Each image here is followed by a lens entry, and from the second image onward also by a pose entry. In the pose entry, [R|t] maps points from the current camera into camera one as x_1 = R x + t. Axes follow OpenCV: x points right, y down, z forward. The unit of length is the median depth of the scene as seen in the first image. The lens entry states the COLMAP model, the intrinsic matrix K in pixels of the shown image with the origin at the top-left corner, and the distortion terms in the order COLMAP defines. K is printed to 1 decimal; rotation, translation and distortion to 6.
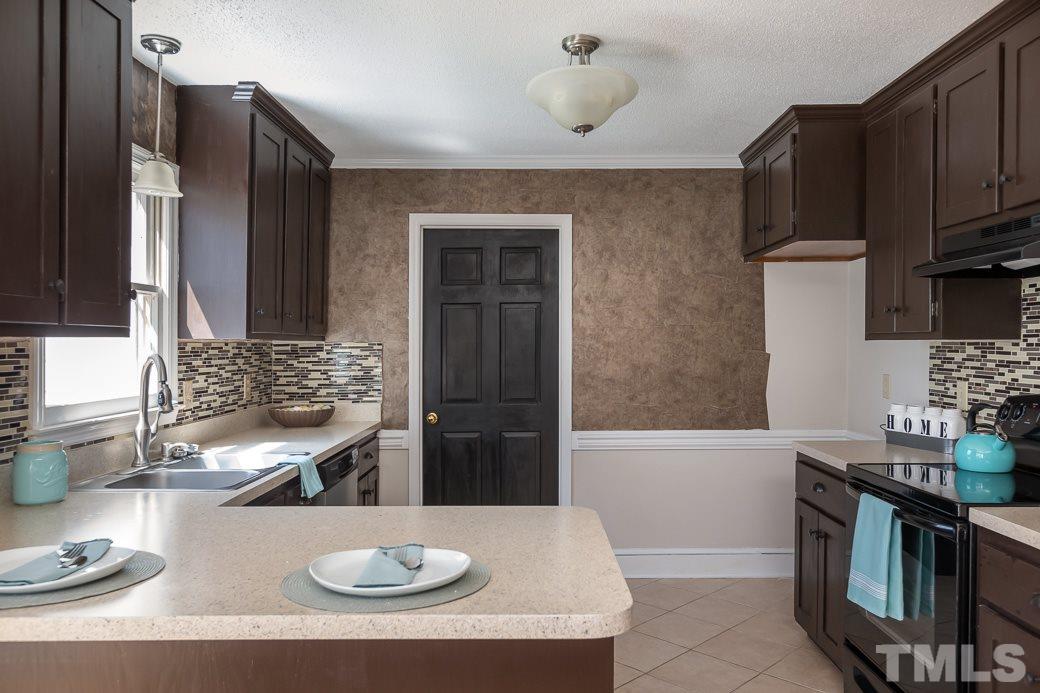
lens RADIAL K [[812.7, 0, 521.2], [0, 812.7, 334.3], [0, 0, 1]] dist [0.000772, -0.002836]
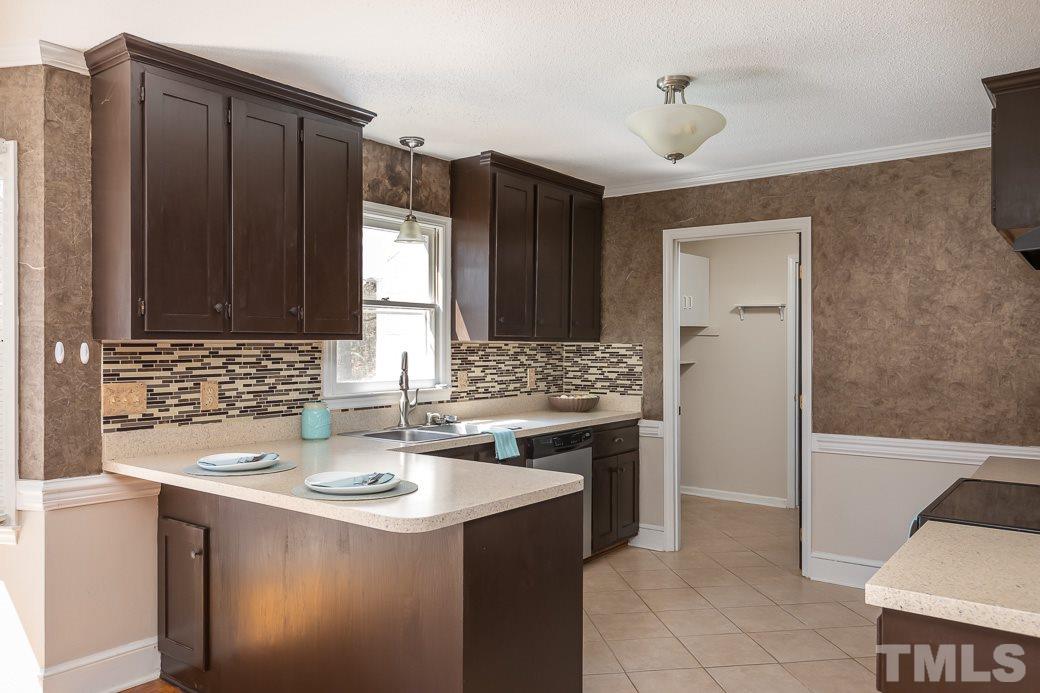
lens RADIAL K [[776.5, 0, 445.9], [0, 776.5, 337.4], [0, 0, 1]] dist [0.004017, -0.001810]
pose [[0.760389, -0.002240, -0.649465, 0.345097], [0.003929, 0.999992, 0.001150, -0.001473], [0.649456, -0.003426, 0.760391, -0.022545]]
